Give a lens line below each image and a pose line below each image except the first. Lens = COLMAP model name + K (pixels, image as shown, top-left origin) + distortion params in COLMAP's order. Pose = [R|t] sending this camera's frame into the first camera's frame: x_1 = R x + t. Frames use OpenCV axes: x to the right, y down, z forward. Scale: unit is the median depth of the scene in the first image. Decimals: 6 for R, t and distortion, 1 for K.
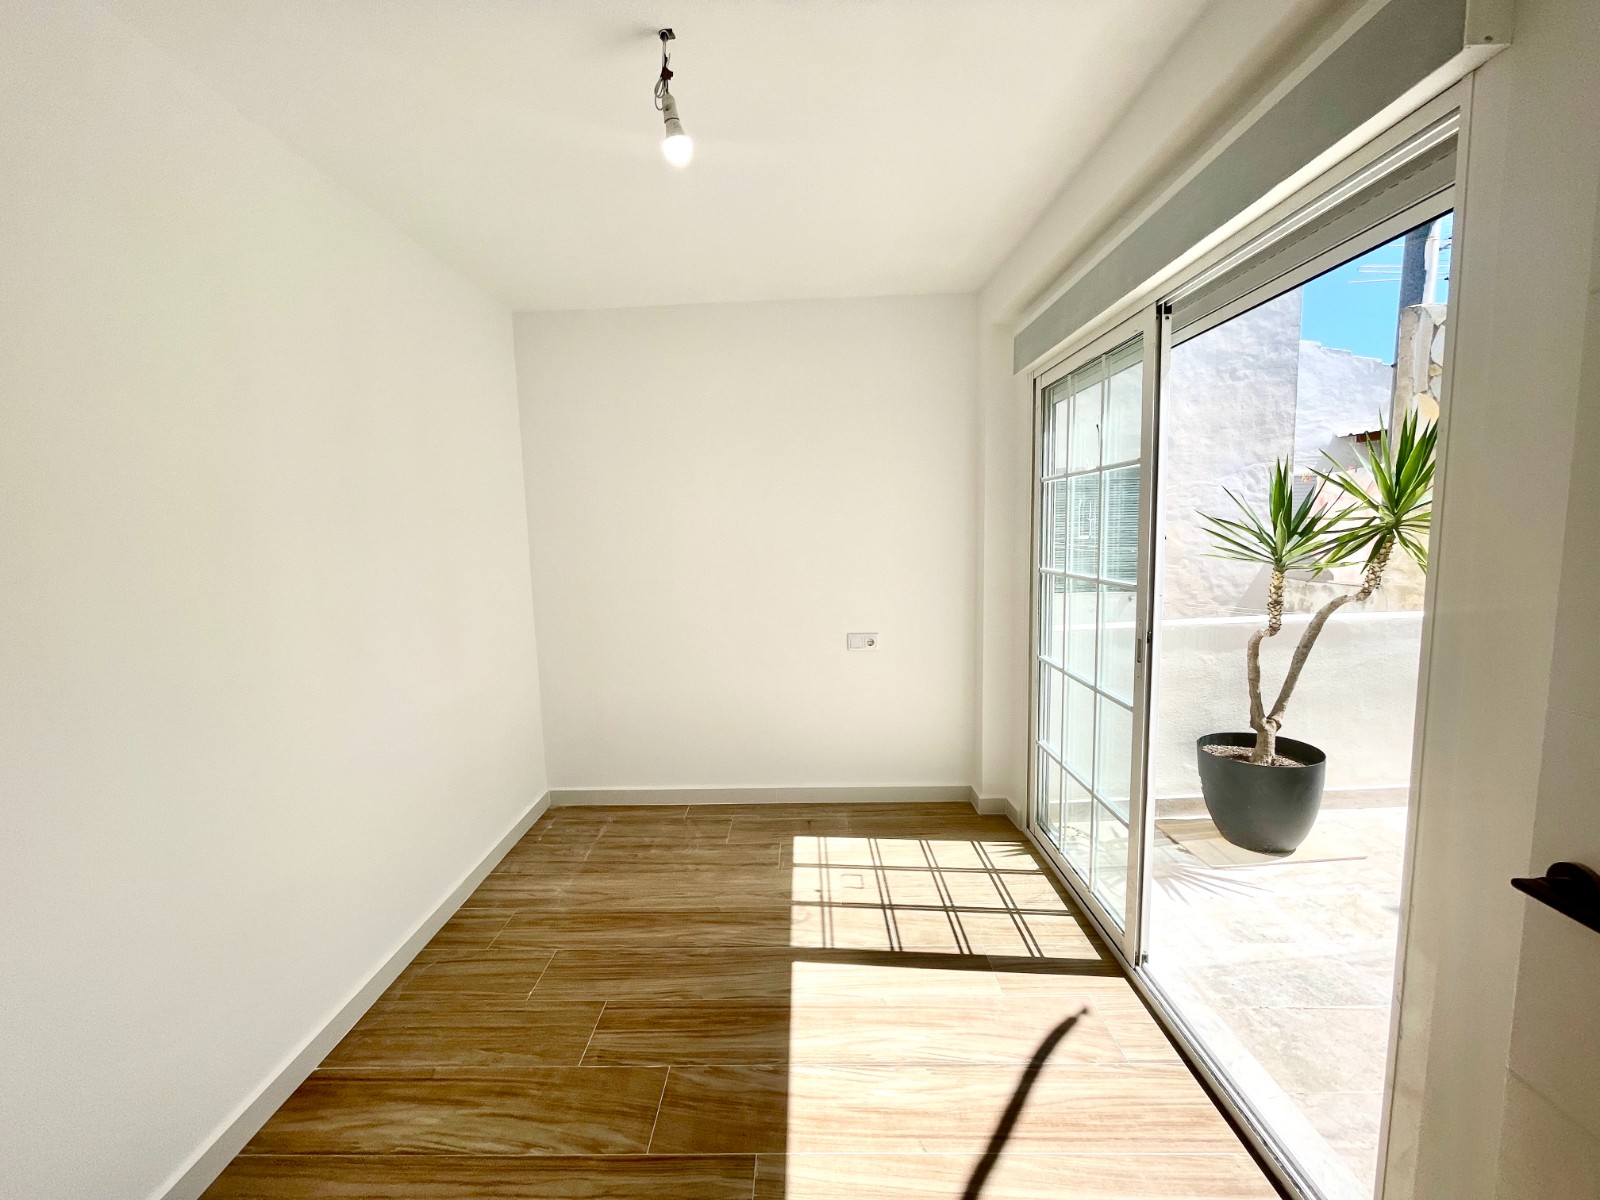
lens RADIAL K [[645.8, 0, 801.2], [0, 645.8, 603.5], [0, 0, 1]] dist [-0.002380, 0.000917]
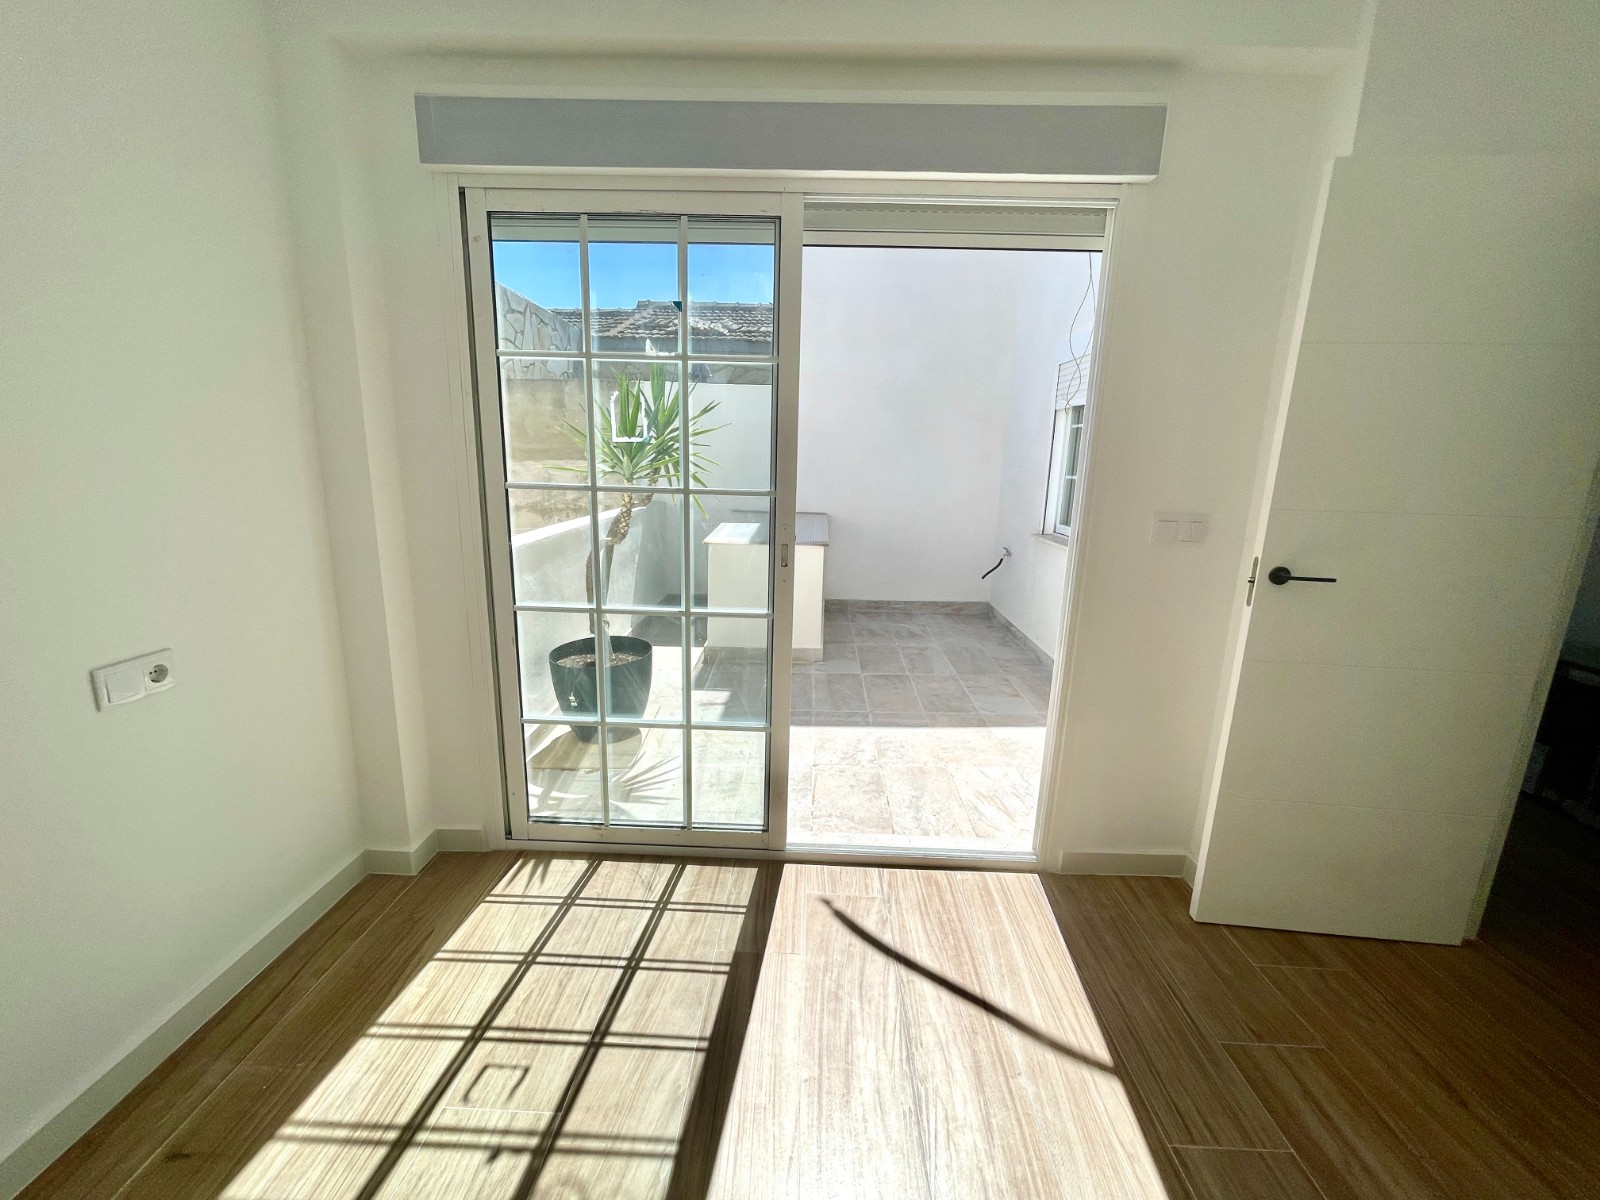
lens RADIAL K [[645.8, 0, 806.7], [0, 645.8, 587.2], [0, 0, 1]] dist [-0.002380, 0.000917]
pose [[0.029693, -0.178112, 0.983562, -0.432373], [0.094903, 0.980053, 0.174611, -0.043366], [-0.995044, 0.088158, 0.046004, 0.824762]]
